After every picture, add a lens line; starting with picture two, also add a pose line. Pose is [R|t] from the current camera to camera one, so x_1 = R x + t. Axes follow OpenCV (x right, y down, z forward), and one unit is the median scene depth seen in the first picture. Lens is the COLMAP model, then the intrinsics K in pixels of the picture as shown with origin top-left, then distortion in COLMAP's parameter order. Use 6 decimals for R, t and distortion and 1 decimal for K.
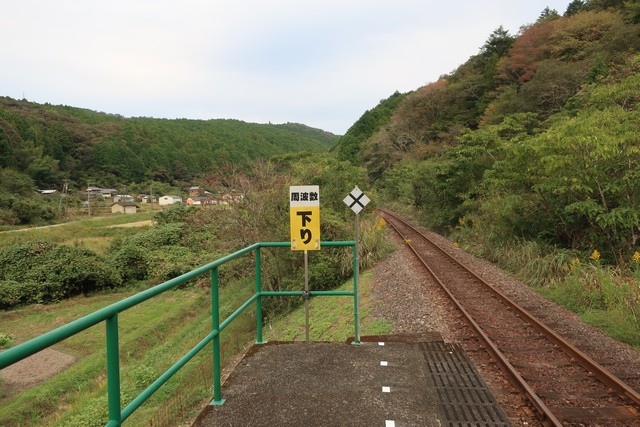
lens RADIAL K [[507.9, 0, 320.0], [0, 507.9, 213.5], [0, 0, 1]] dist [-0.001352, 0.007228]
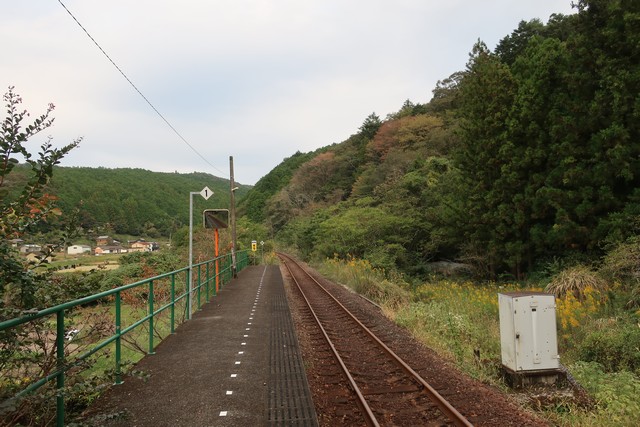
lens RADIAL K [[507.9, 0, 320.0], [0, 507.9, 213.5], [0, 0, 1]] dist [-0.001352, 0.007228]
pose [[0.983184, 0.004066, 0.182574, -0.011668], [0.013206, 0.995552, -0.093285, 0.006360], [-0.182141, 0.094127, 0.978757, -0.164616]]
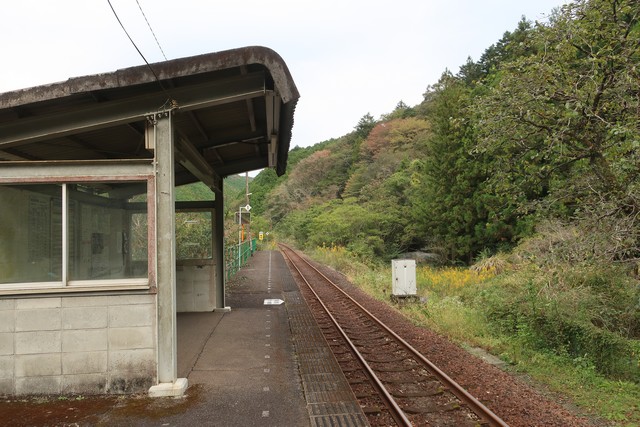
lens RADIAL K [[507.9, 0, 320.0], [0, 507.9, 213.5], [0, 0, 1]] dist [-0.001352, 0.007228]
pose [[0.982281, 0.016246, 0.186707, -0.019686], [-0.001732, 0.996980, -0.077634, 0.008844], [-0.187404, 0.075935, 0.979343, -0.224806]]
